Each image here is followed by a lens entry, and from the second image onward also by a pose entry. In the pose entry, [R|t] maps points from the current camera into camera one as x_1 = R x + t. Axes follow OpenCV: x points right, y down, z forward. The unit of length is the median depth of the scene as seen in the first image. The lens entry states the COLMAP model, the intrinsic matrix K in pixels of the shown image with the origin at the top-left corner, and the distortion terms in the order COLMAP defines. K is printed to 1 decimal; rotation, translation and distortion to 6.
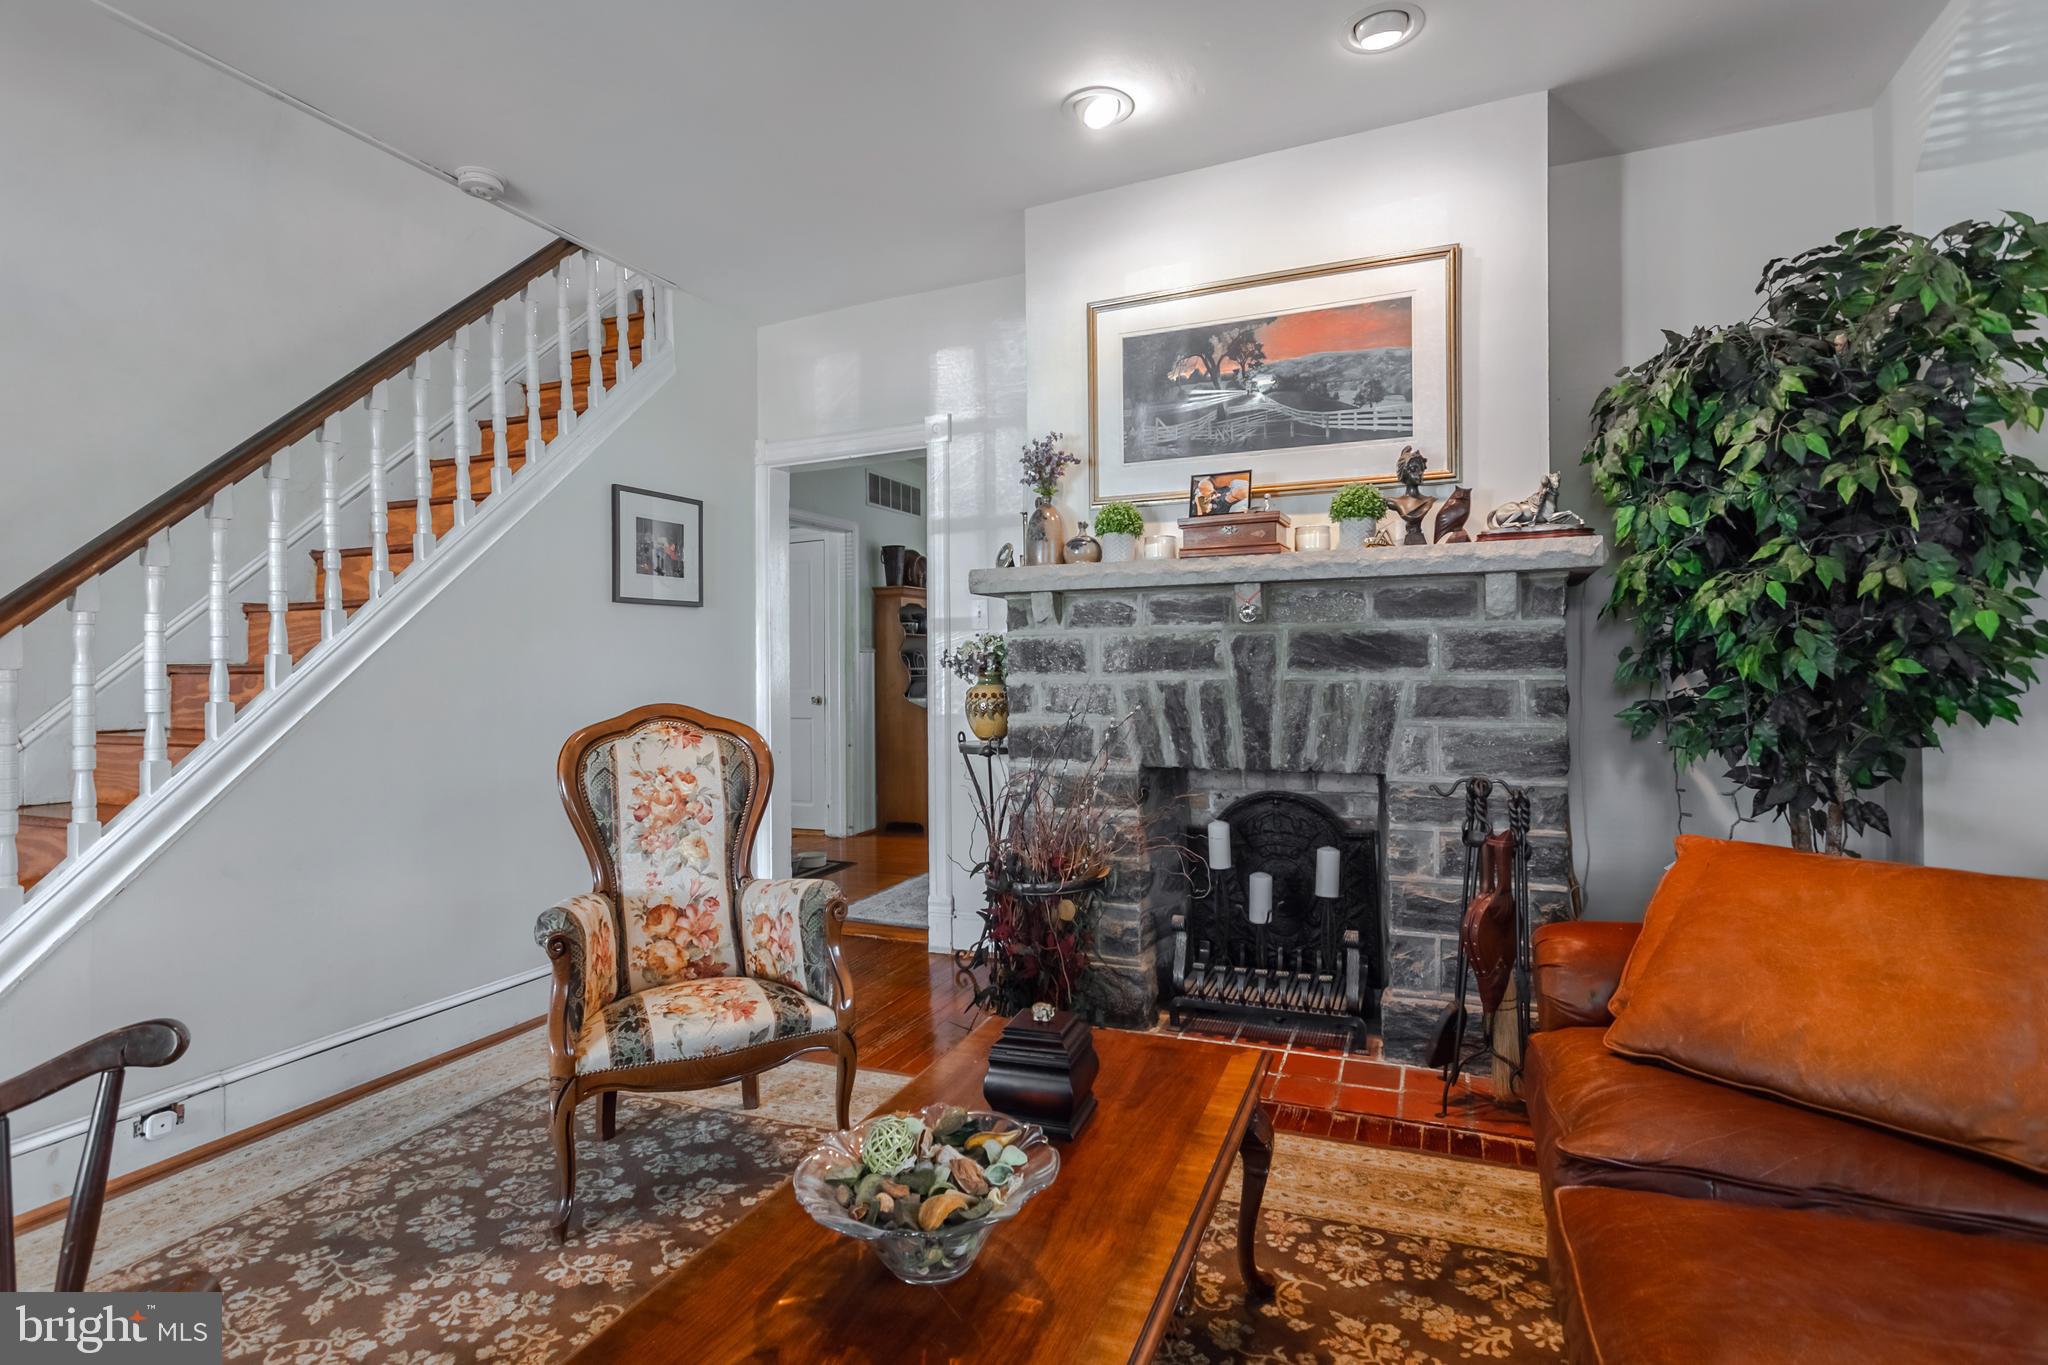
lens RADIAL K [[998.2, 0, 1040.0], [0, 998.2, 673.1], [0, 0, 1]] dist [-0.000061, 0.001215]
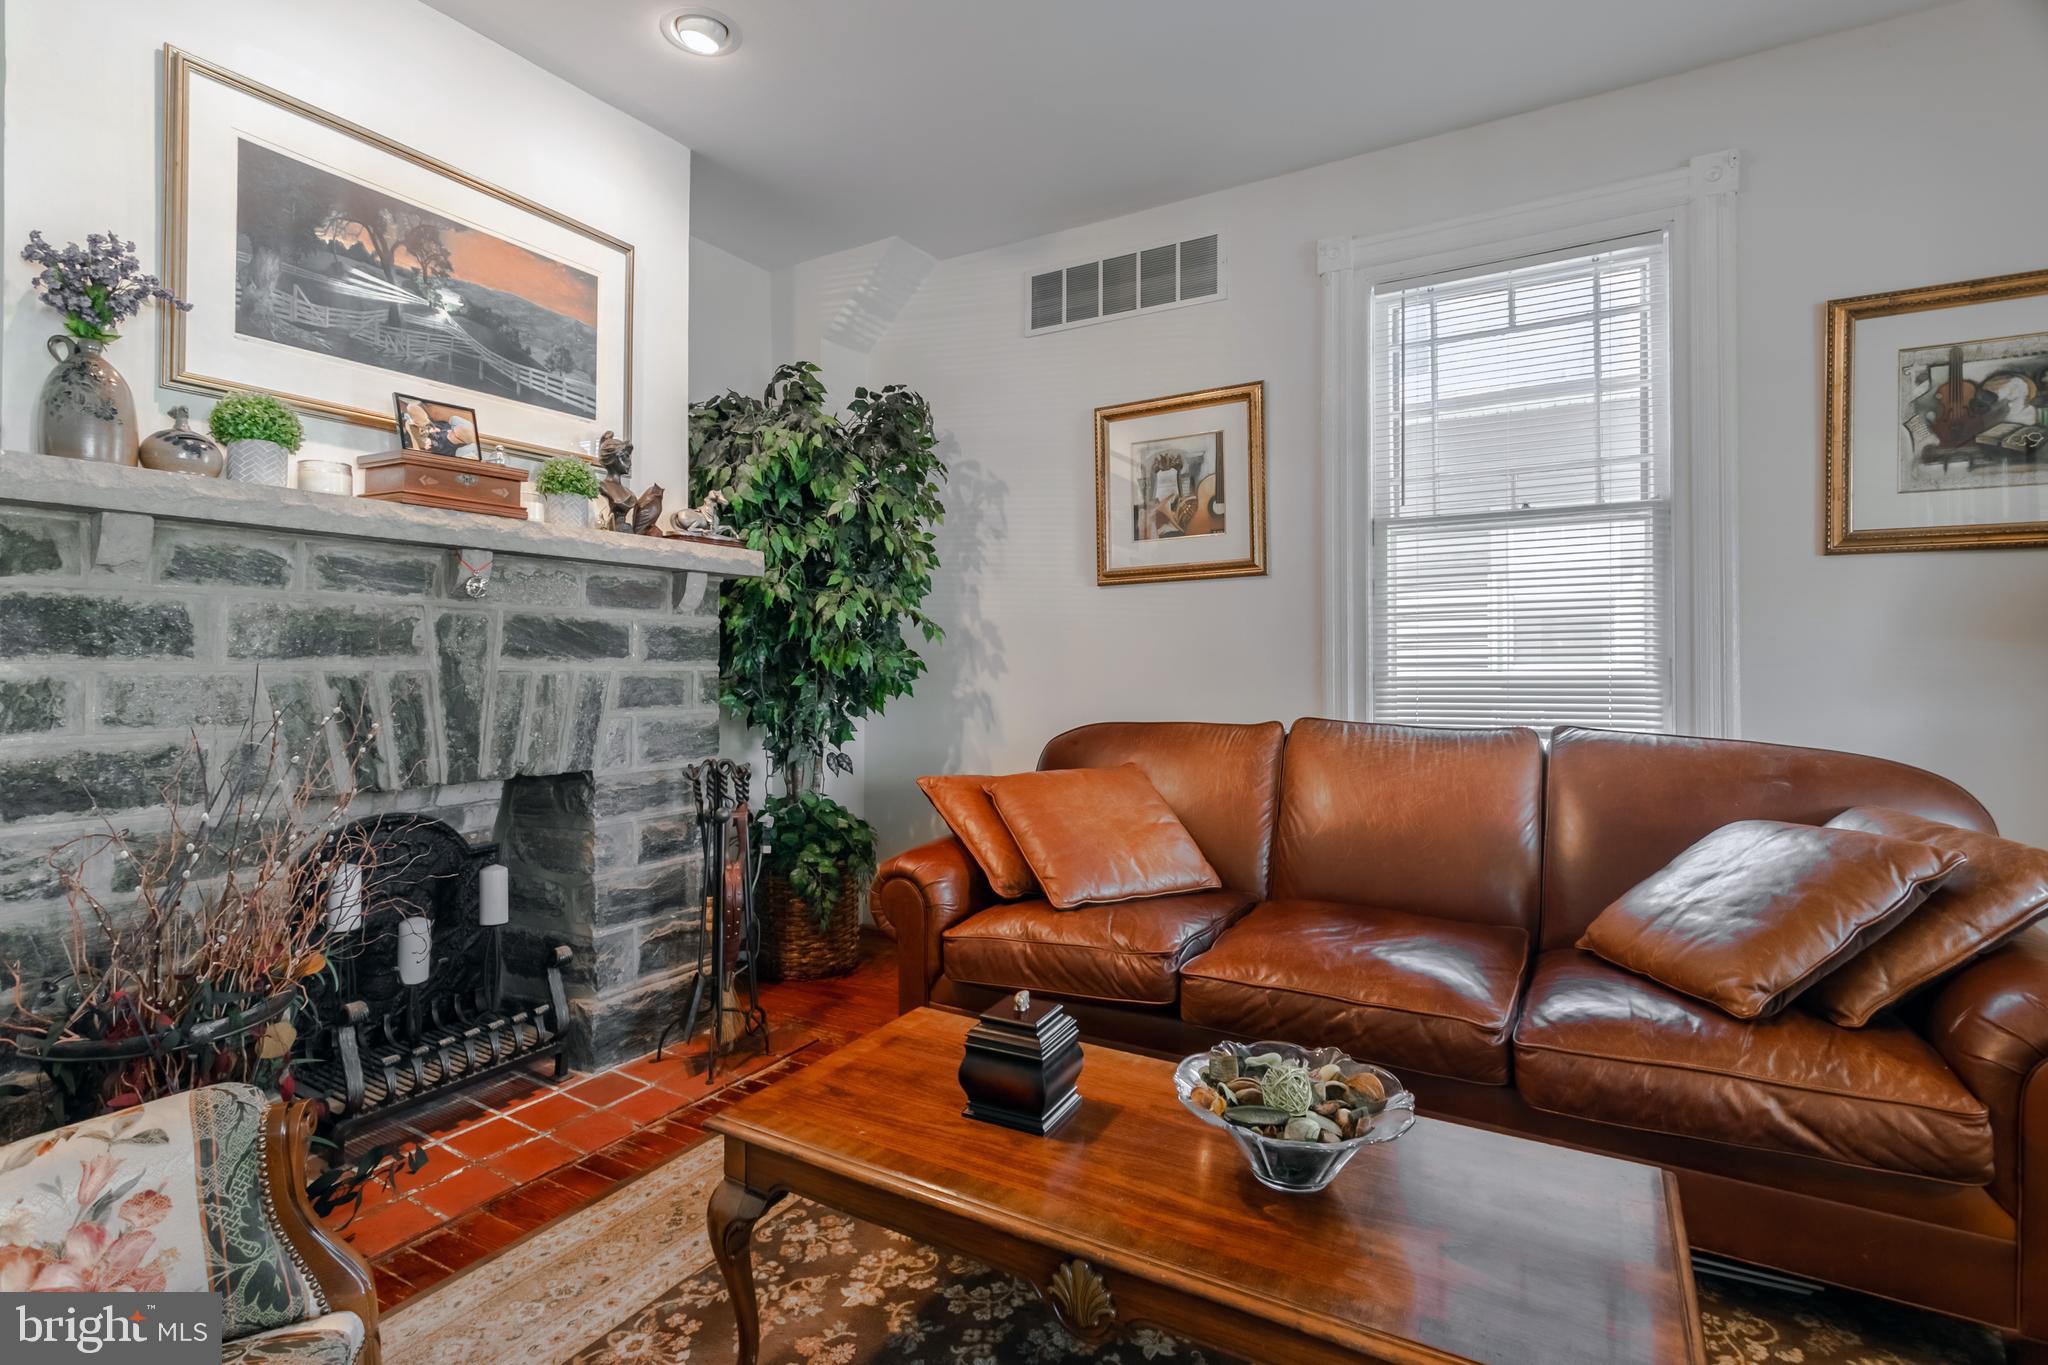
lens RADIAL K [[998.2, 0, 994.3], [0, 998.2, 658.2], [0, 0, 1]] dist [-0.000061, 0.001215]
pose [[0.156762, 0.016274, 0.987502, -0.521069], [-0.000710, 0.999866, -0.016366, 0.010166], [-0.987636, 0.001864, 0.156752, 0.464610]]
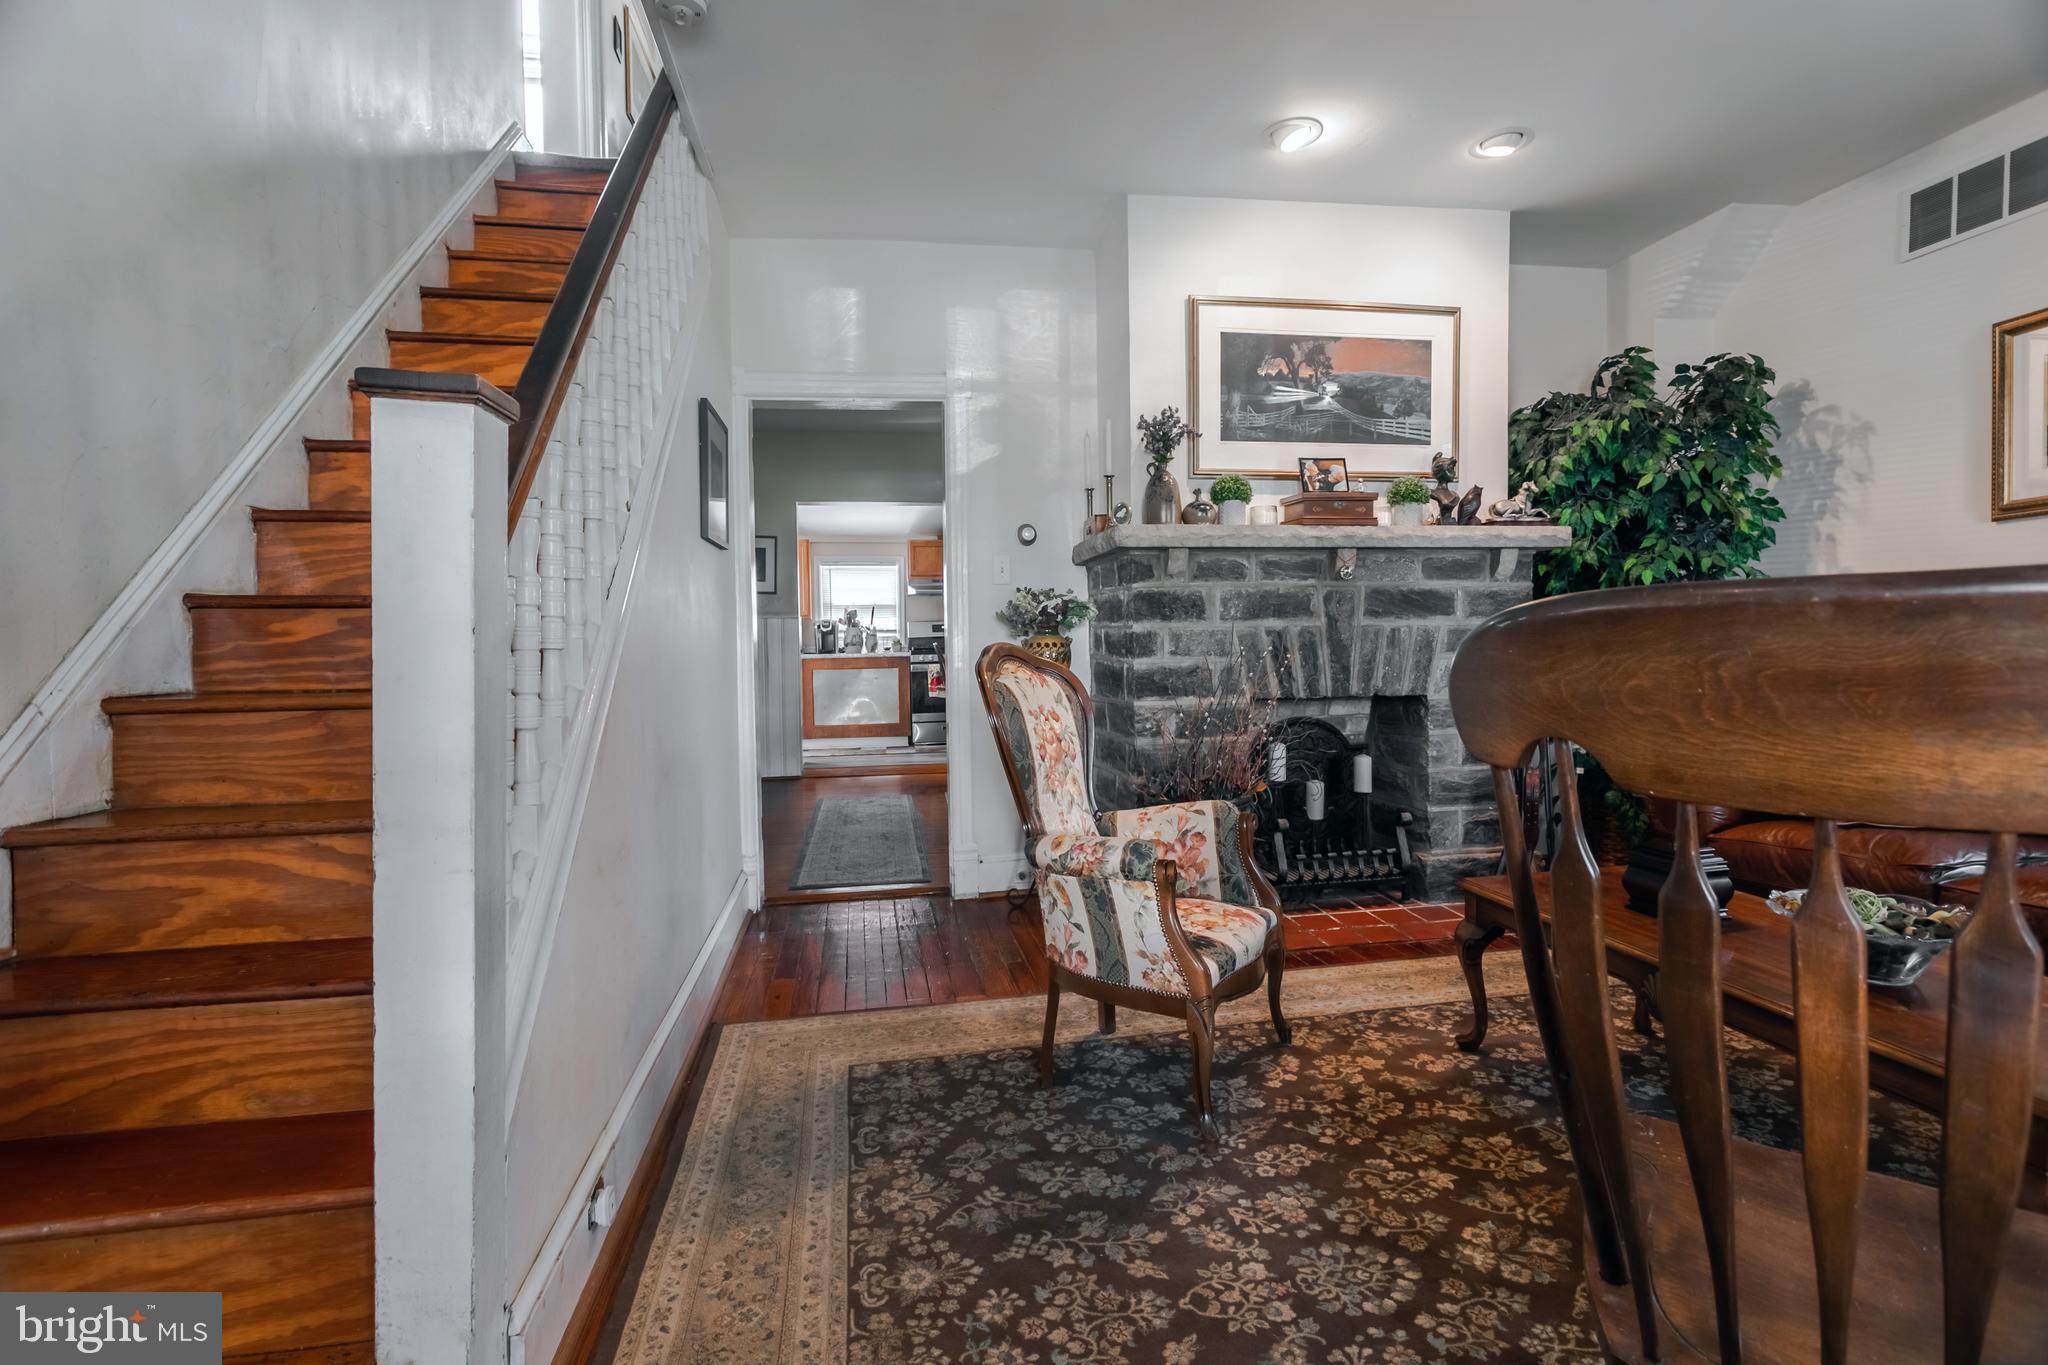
lens RADIAL K [[953.7, 0, 1029.3], [0, 953.7, 681.9], [0, 0, 1]] dist [0.001534, 0.001661]
pose [[0.843564, -0.026354, 0.536382, -0.785869], [0.010023, 0.999394, 0.033340, 0.034849], [-0.536935, -0.022748, 0.843317, 0.194793]]
